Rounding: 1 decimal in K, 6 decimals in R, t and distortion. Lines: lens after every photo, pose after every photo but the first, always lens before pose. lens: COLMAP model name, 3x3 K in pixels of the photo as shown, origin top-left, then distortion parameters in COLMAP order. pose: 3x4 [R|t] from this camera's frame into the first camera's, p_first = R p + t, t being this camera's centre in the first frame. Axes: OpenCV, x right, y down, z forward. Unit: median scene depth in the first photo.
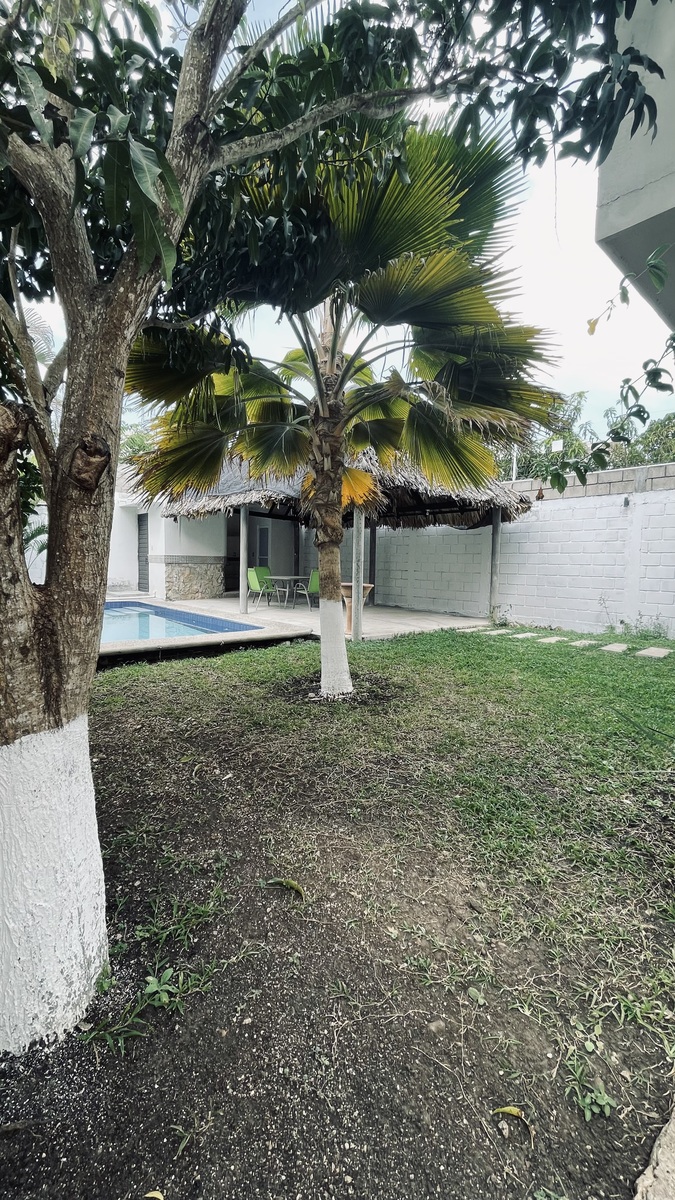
lens RADIAL K [[485.0, 0, 342.8], [0, 485.0, 602.5], [0, 0, 1]] dist [-0.004381, -0.000113]
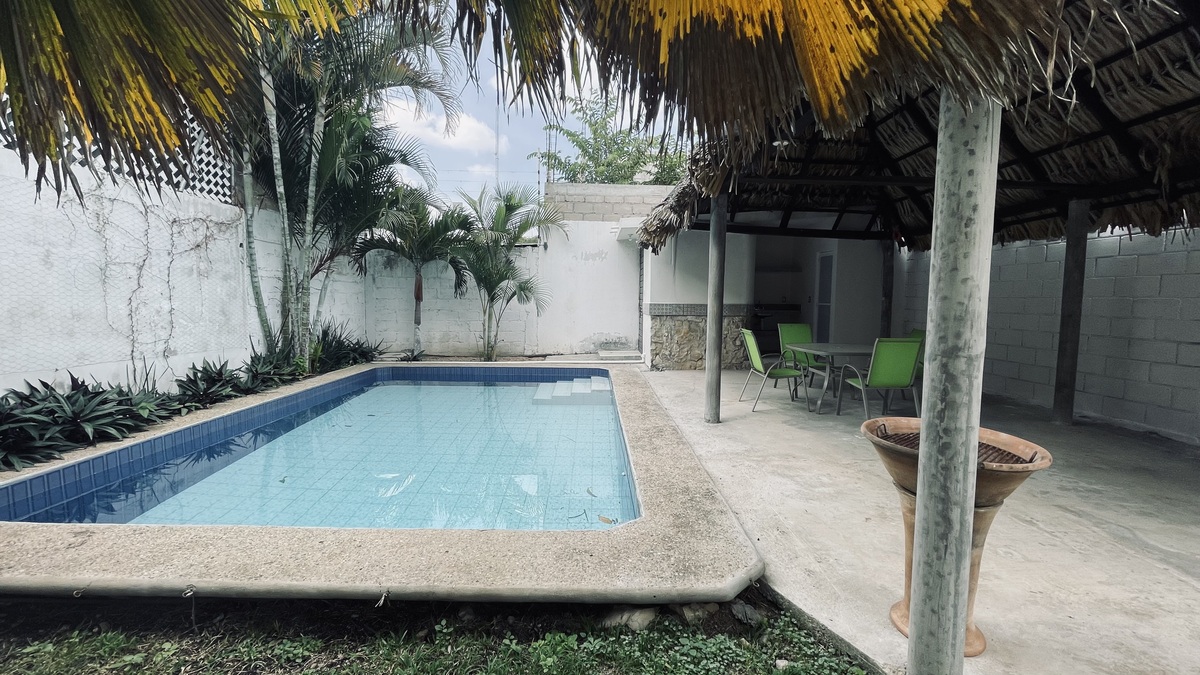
lens RADIAL K [[485.0, 0, 597.0], [0, 485.0, 334.0], [0, 0, 1]] dist [-0.004381, -0.000113]
pose [[0.747172, 0.037841, -0.663552, 0.033654], [-0.049916, 0.998753, 0.000751, -0.051783], [0.662753, 0.032561, 0.748130, 0.434271]]
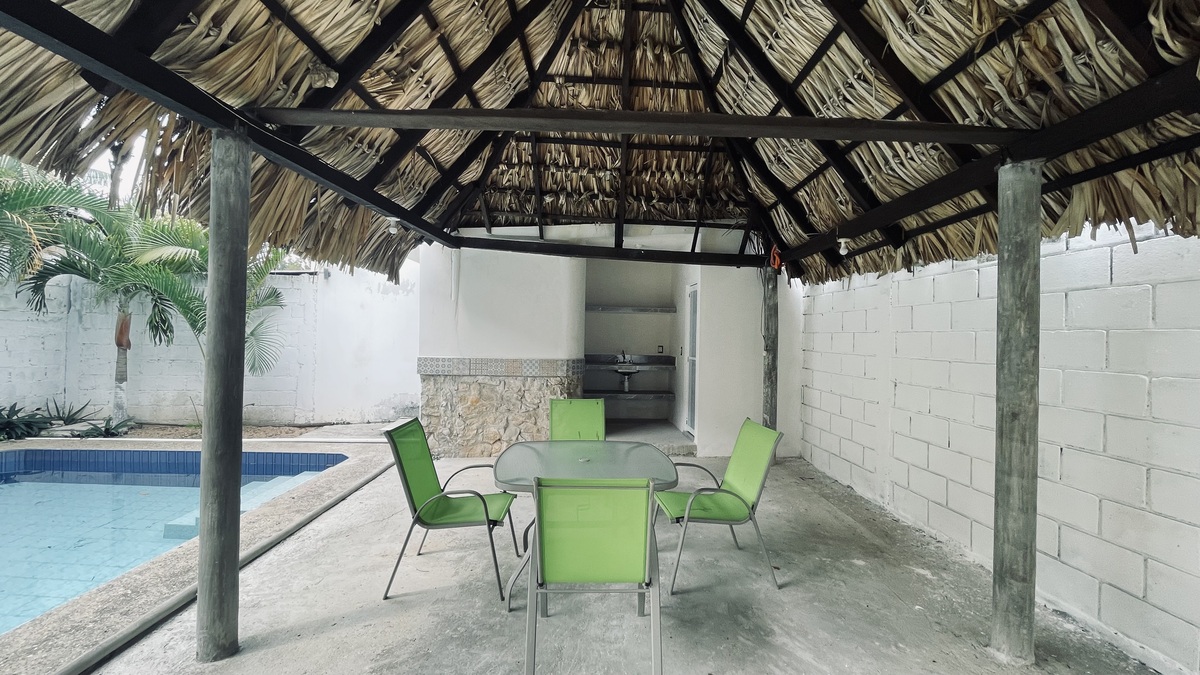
lens RADIAL K [[485.0, 0, 596.5], [0, 485.0, 334.2], [0, 0, 1]] dist [-0.004381, -0.000113]
pose [[0.755530, -0.007013, -0.655076, 0.061299], [-0.058049, 0.995293, -0.077607, -0.093885], [0.652537, 0.096661, 0.751567, 0.757020]]
